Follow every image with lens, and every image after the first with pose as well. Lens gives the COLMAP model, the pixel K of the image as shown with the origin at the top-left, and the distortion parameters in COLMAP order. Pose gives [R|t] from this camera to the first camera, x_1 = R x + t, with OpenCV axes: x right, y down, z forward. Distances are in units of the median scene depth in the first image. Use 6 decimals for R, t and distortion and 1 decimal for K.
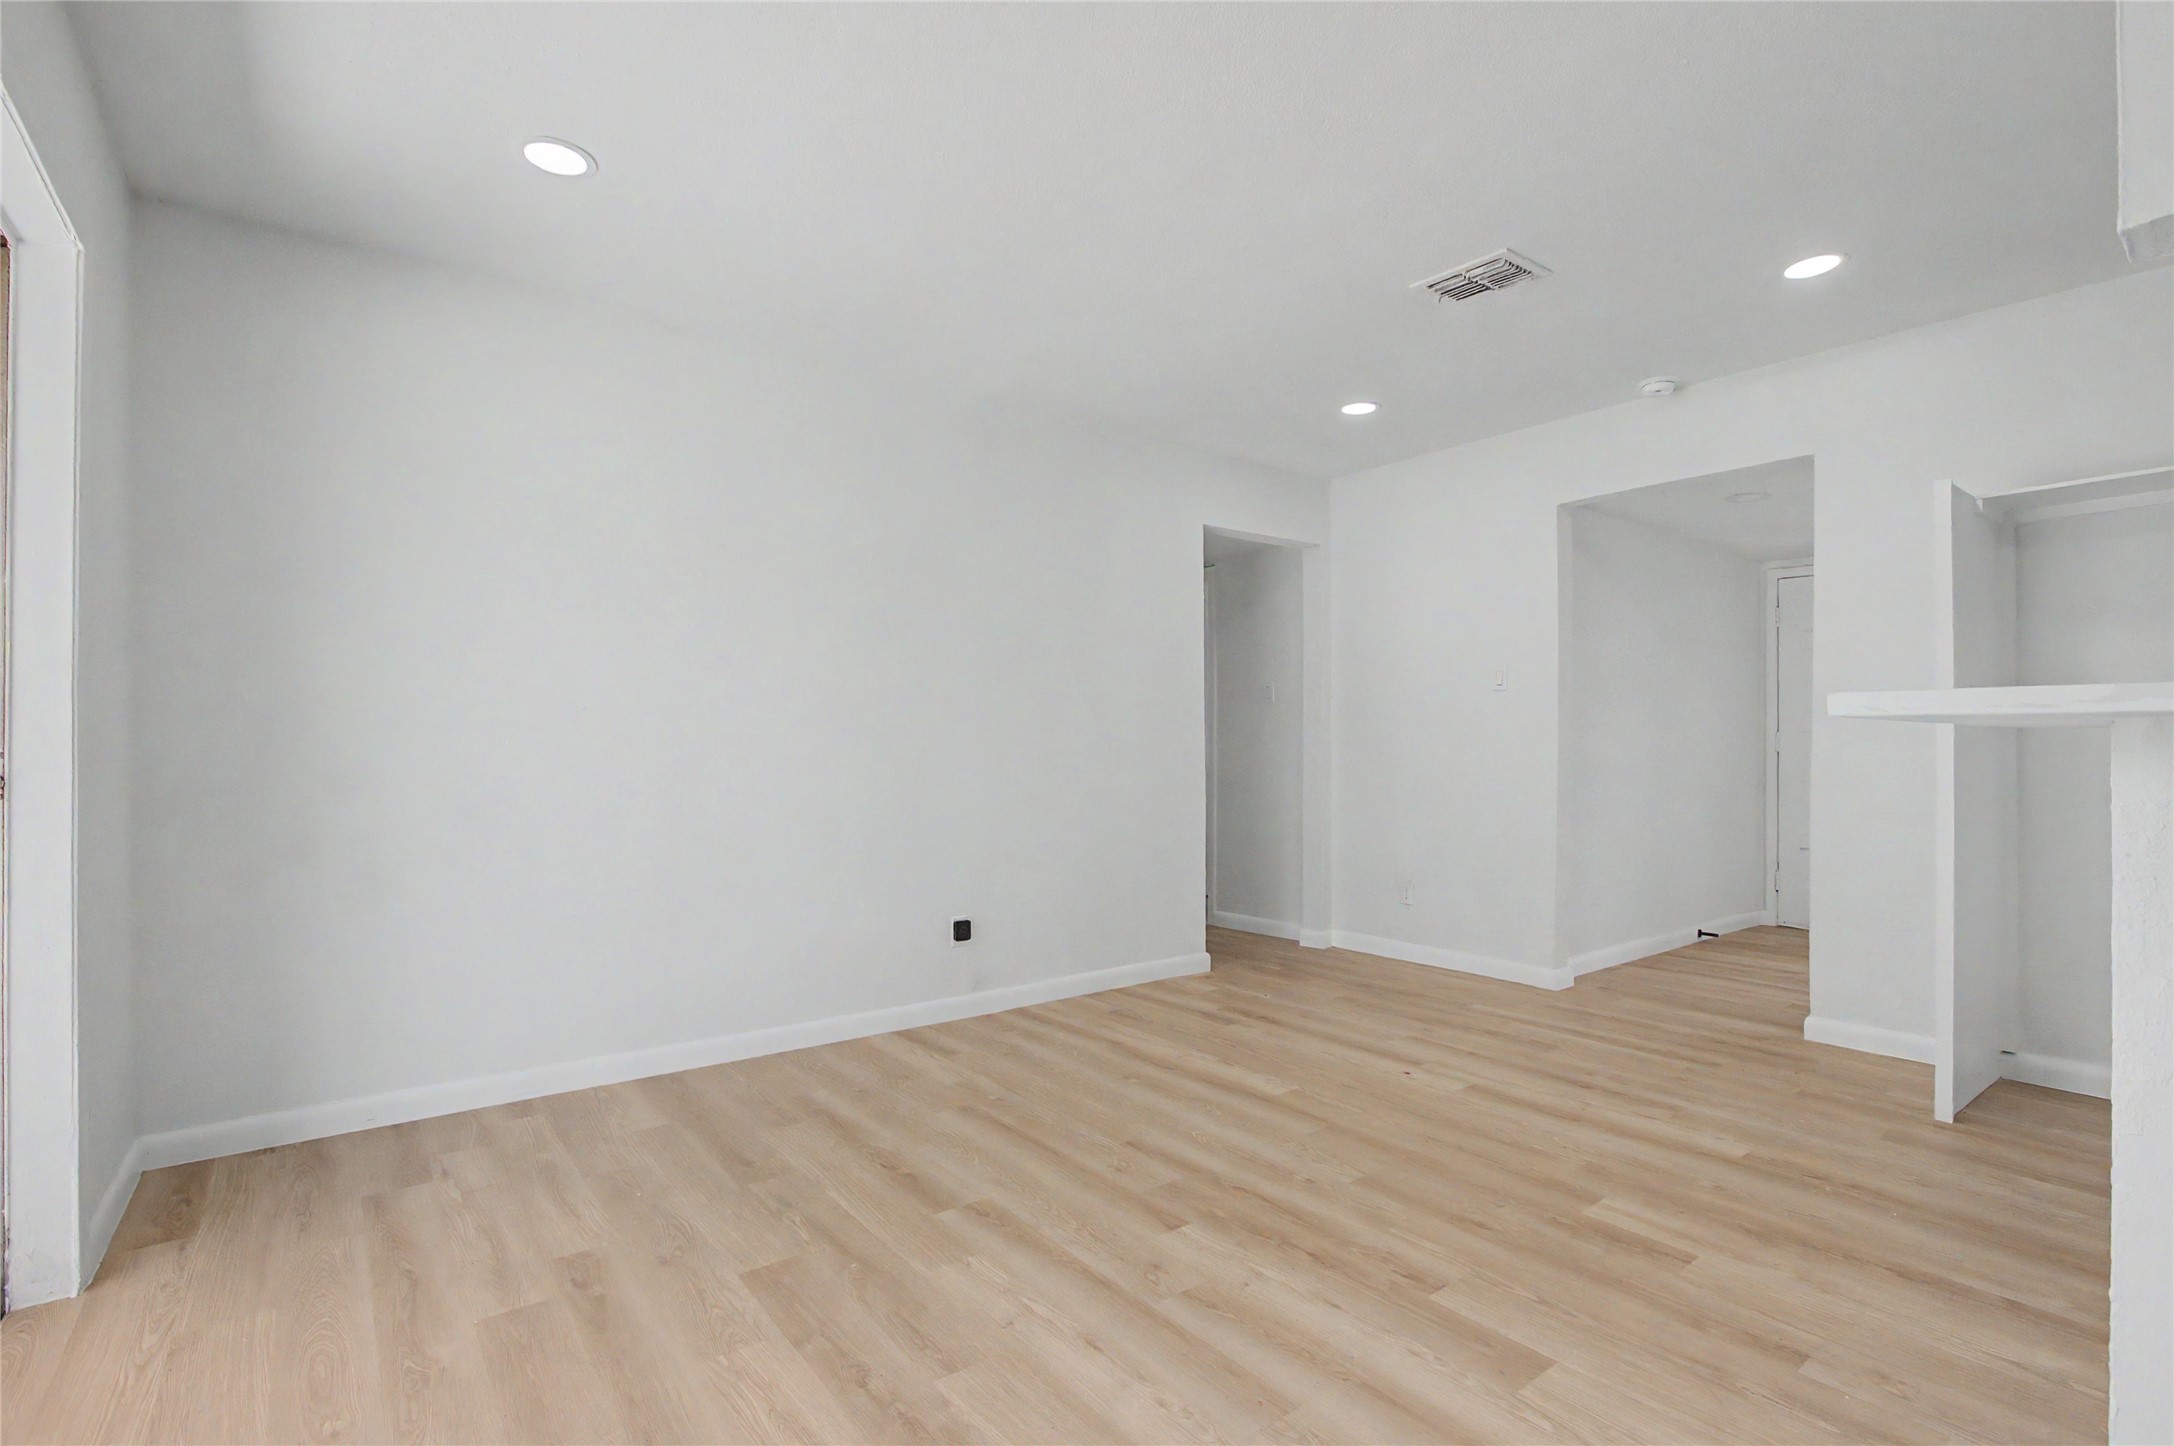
lens RADIAL K [[1008.3, 0, 1085.8], [0, 1008.3, 732.7], [0, 0, 1]] dist [-0.014165, 0.000498]
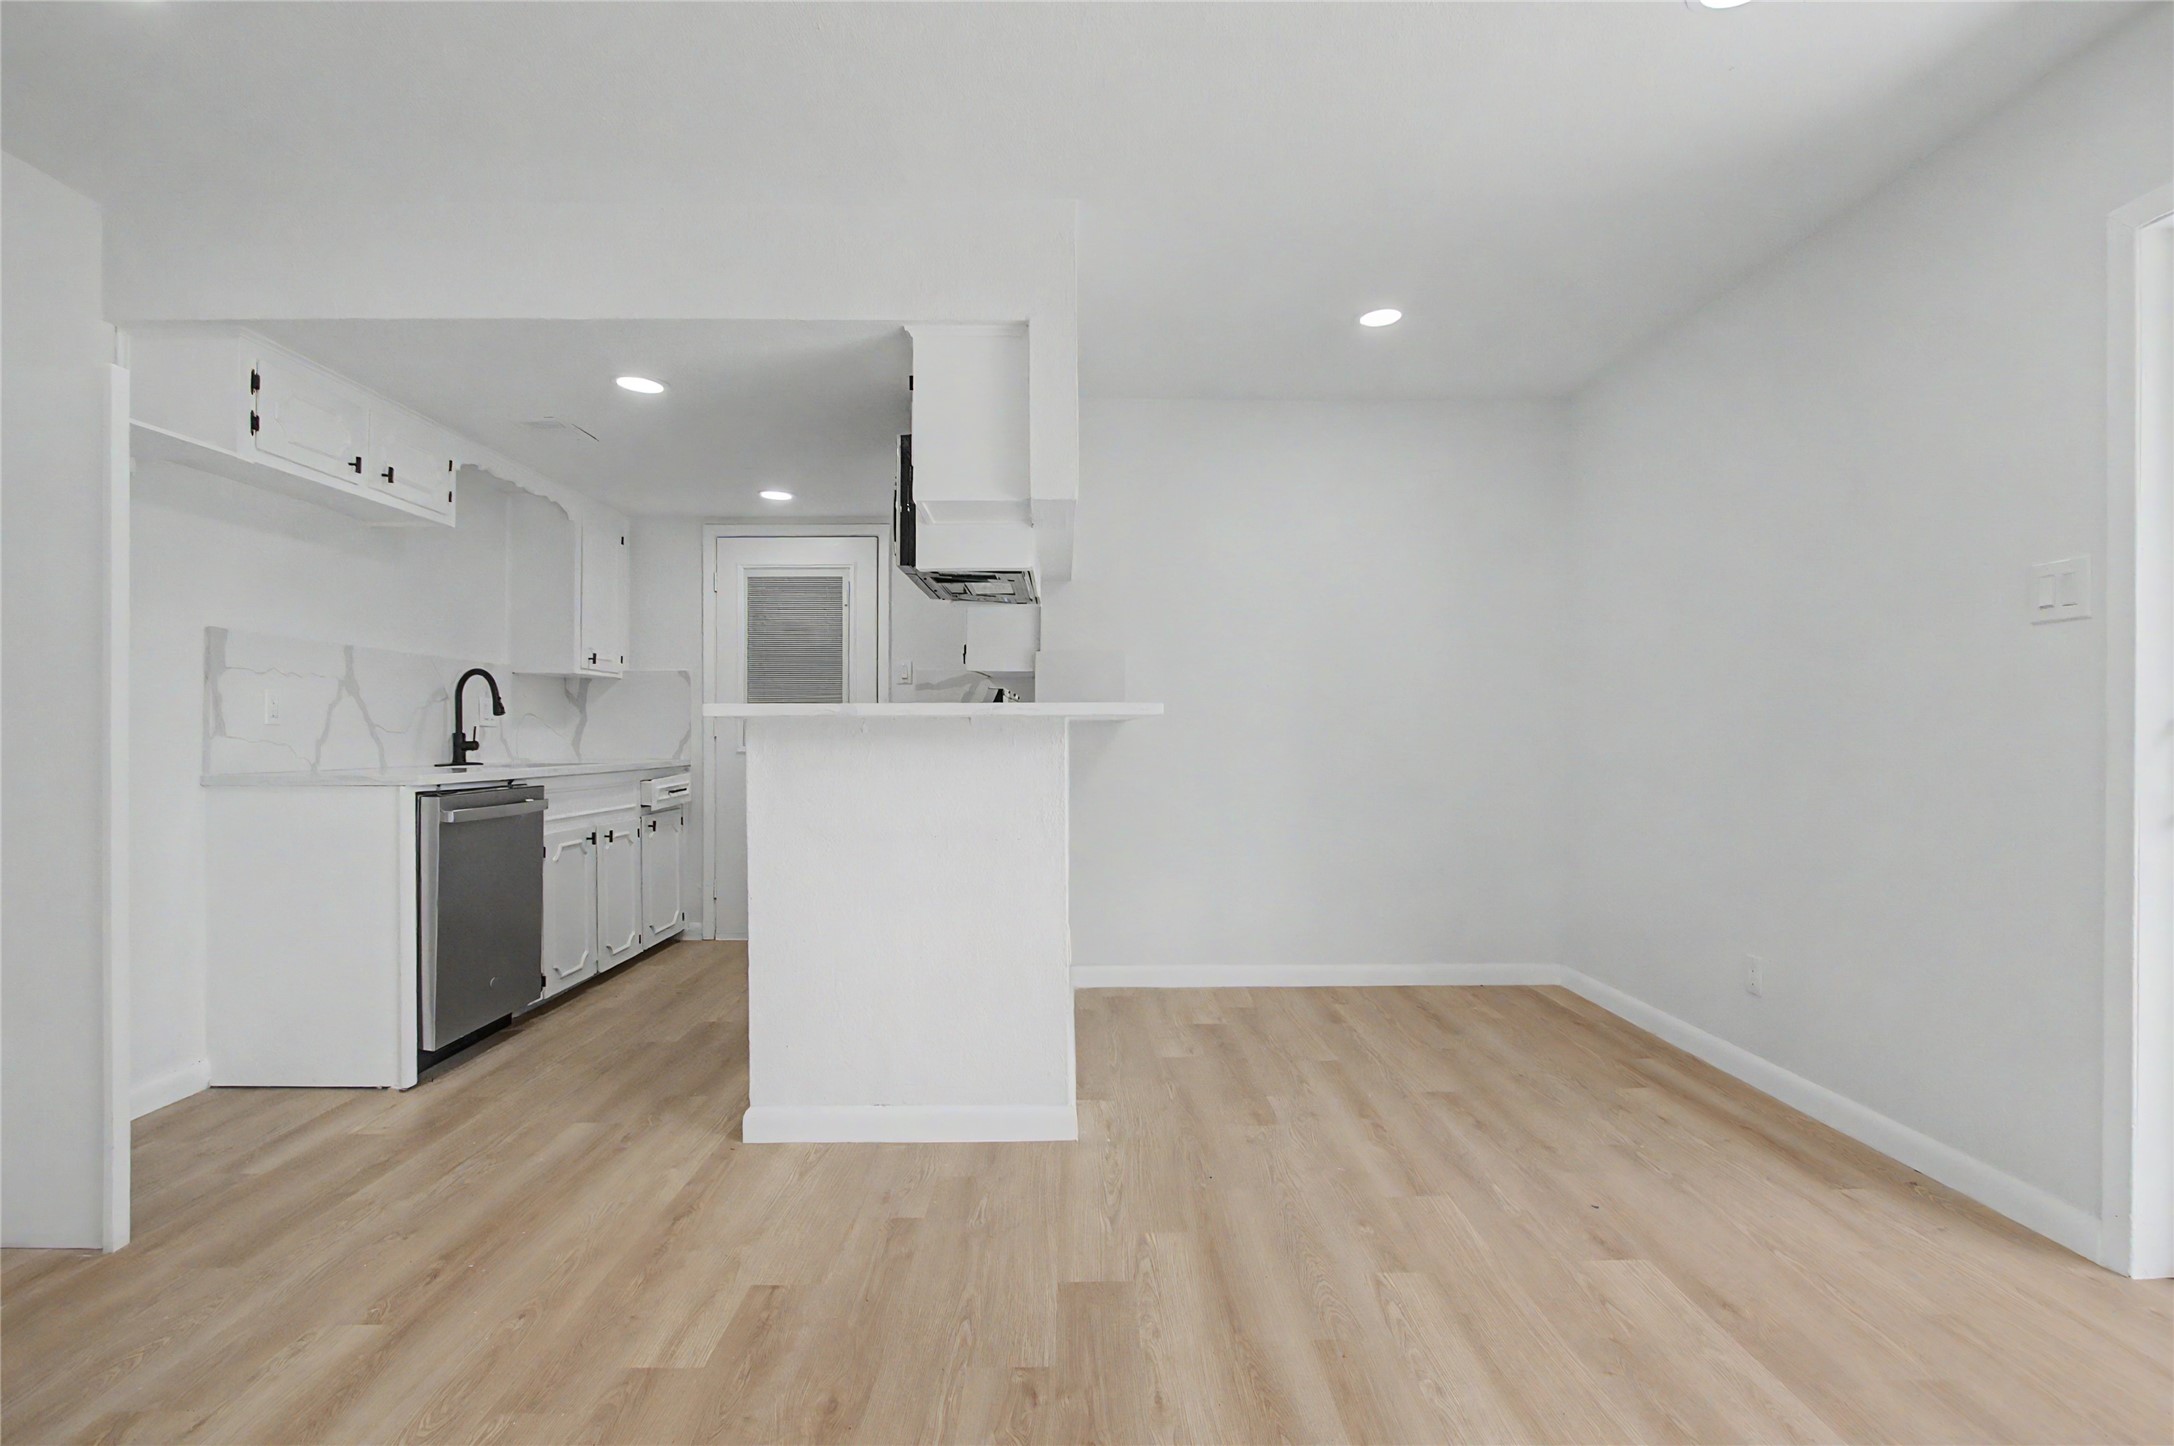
lens RADIAL K [[1008.3, 0, 1085.8], [0, 1008.3, 732.7], [0, 0, 1]] dist [-0.014165, 0.000498]
pose [[-0.798332, -0.001257, 0.602217, -0.126251], [-0.004799, 0.999979, -0.004275, 0.010951], [-0.602199, -0.006303, -0.798321, 1.045771]]
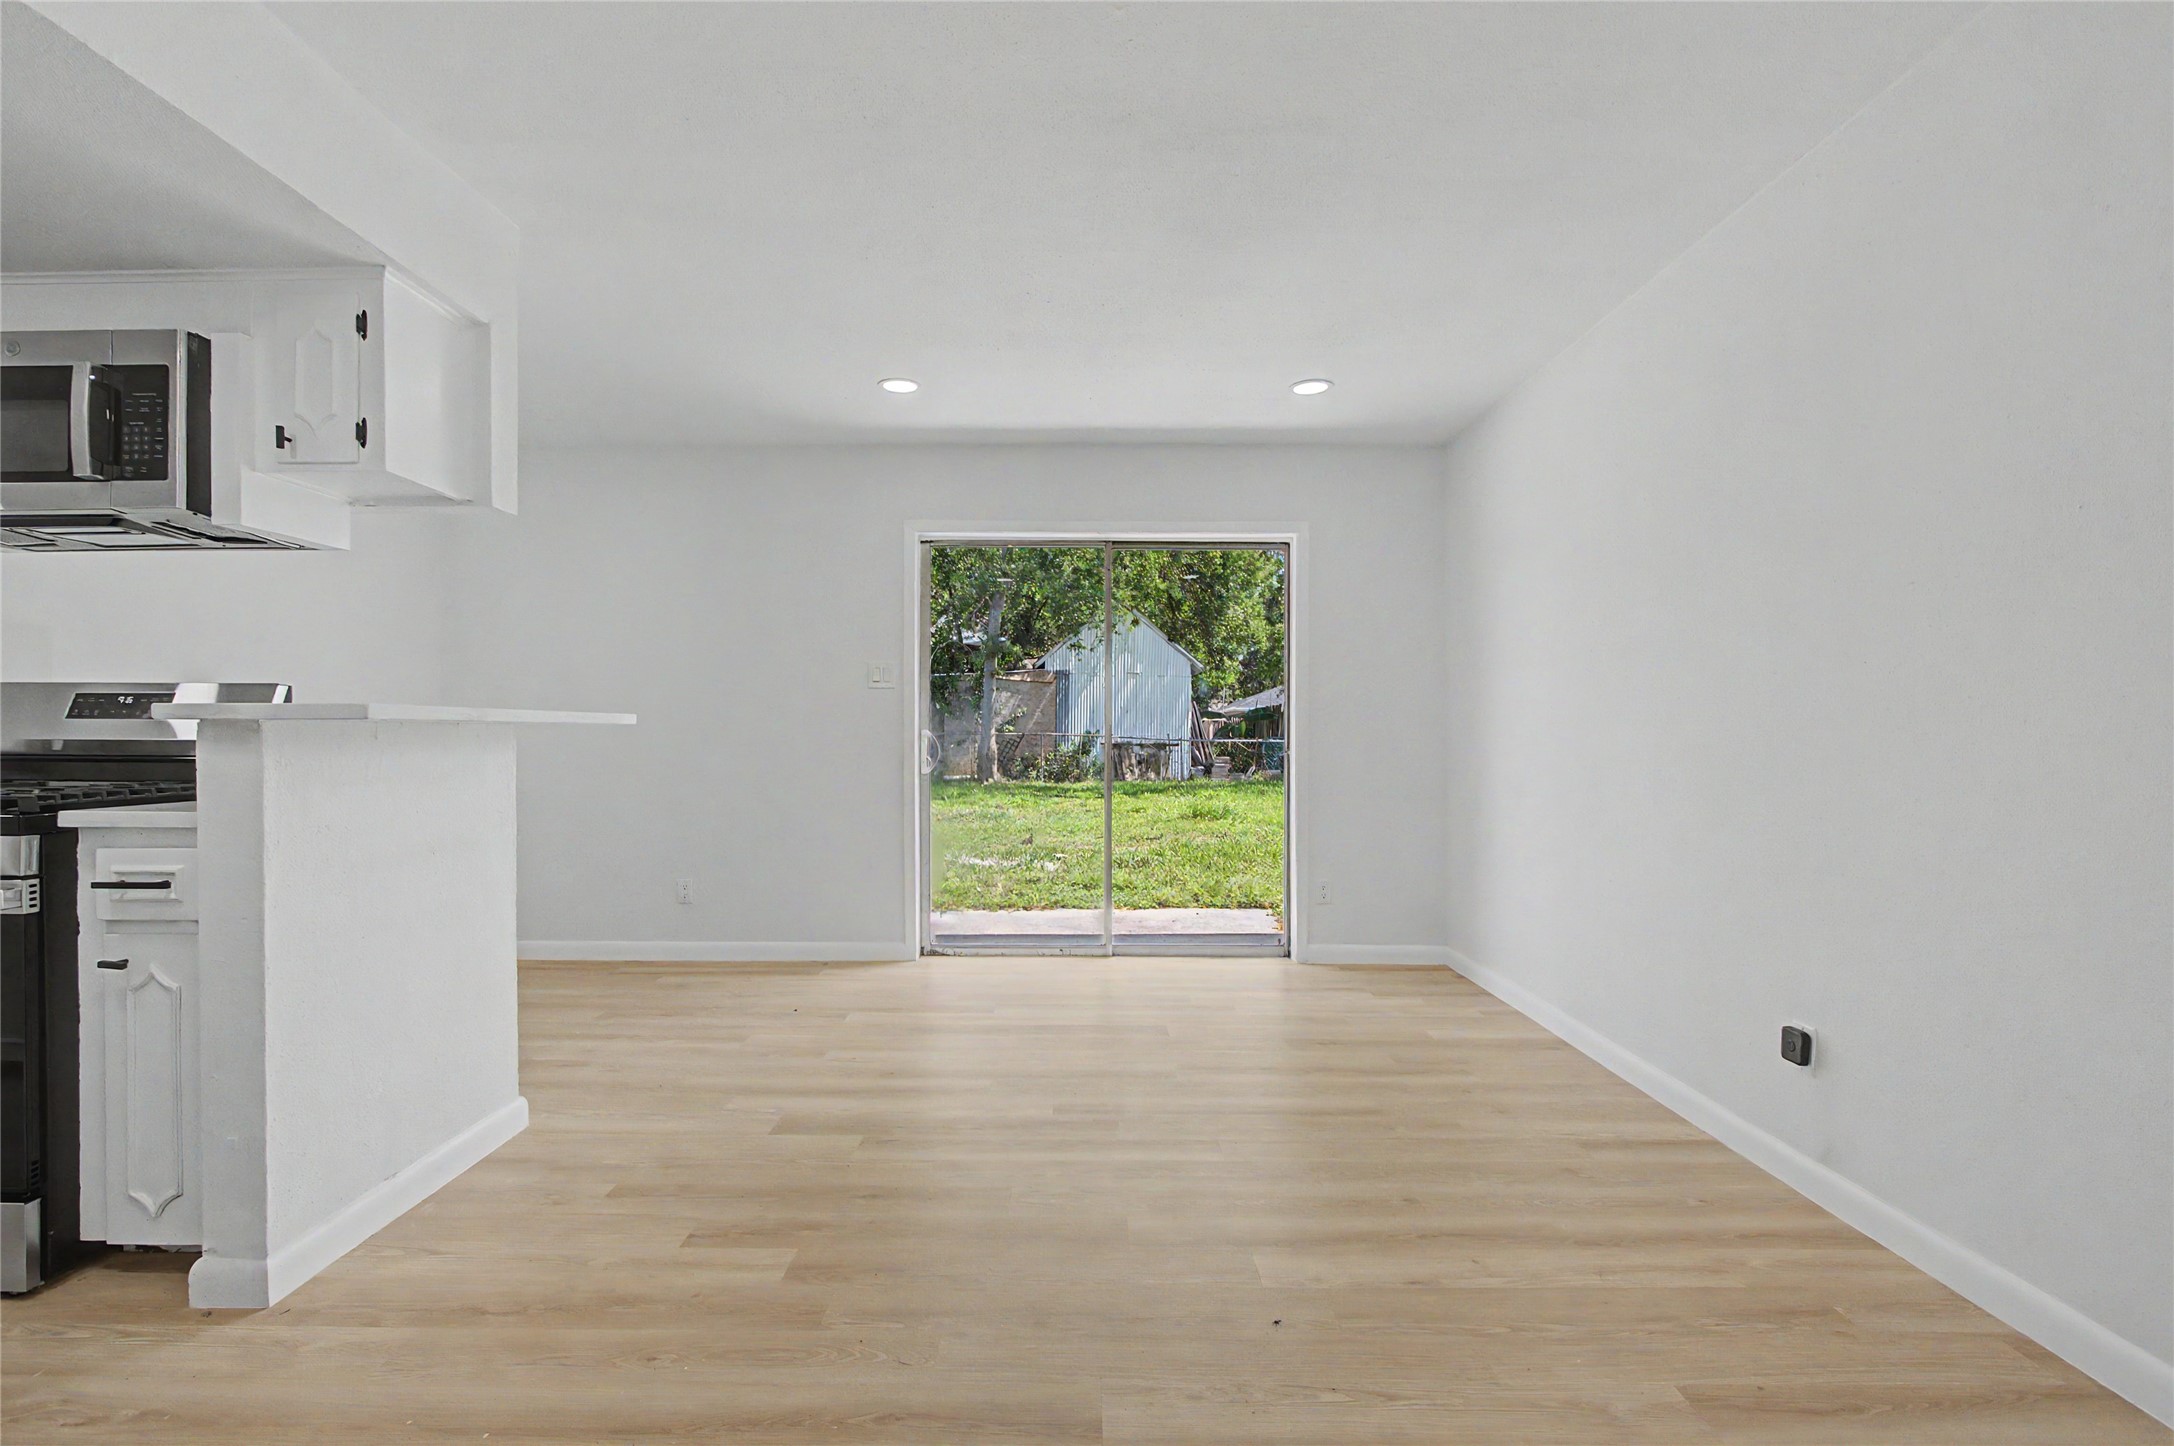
lens RADIAL K [[1008.3, 0, 1085.8], [0, 1008.3, 732.7], [0, 0, 1]] dist [-0.014165, 0.000498]
pose [[-0.610033, -0.003803, -0.792367, 0.782776], [0.005286, 0.999947, -0.008868, 0.012600], [0.792358, -0.009598, -0.609981, 1.305310]]
